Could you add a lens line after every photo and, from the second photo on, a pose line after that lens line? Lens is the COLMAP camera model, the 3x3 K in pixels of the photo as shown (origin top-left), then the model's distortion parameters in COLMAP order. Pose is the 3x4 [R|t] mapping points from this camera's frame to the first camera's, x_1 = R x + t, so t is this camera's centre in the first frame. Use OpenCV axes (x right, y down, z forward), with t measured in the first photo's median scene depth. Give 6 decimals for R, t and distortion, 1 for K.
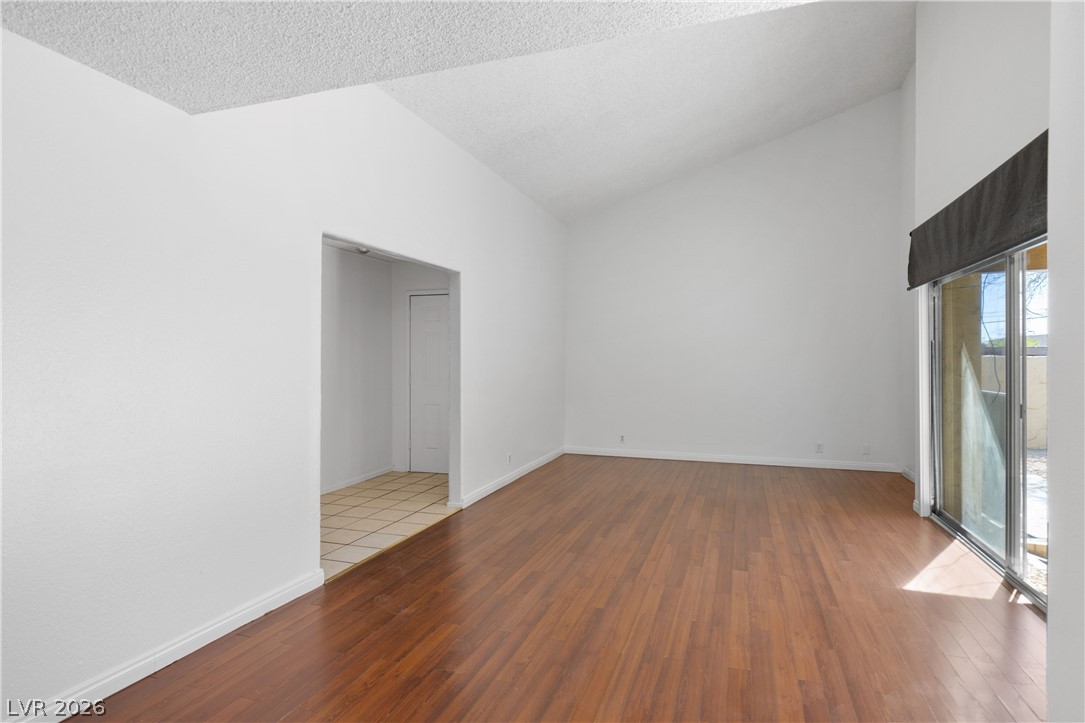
lens RADIAL K [[583.9, 0, 539.8], [0, 583.9, 364.4], [0, 0, 1]] dist [0.008334, 0.000385]
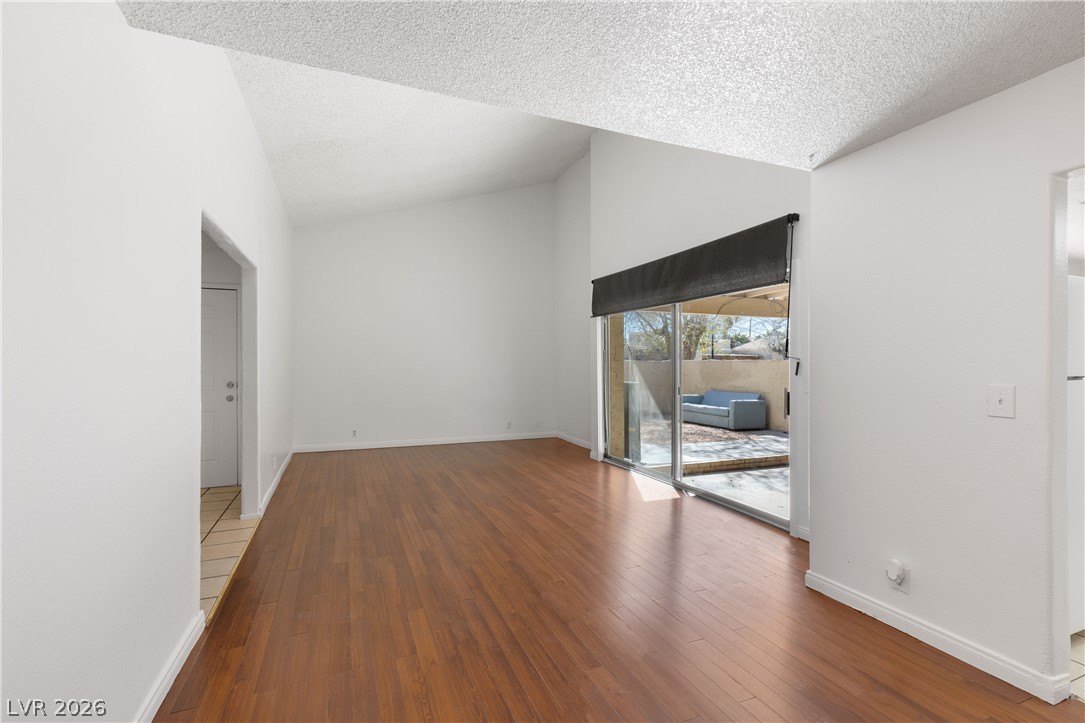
lens RADIAL K [[491.3, 0, 545.6], [0, 491.3, 361.2], [0, 0, 1]] dist [0.001117, -0.000392]
pose [[0.746144, 0.003106, 0.665778, -0.414097], [0.003923, 0.999951, -0.009061, 0.001776], [-0.665773, 0.009372, 0.746095, 0.127330]]
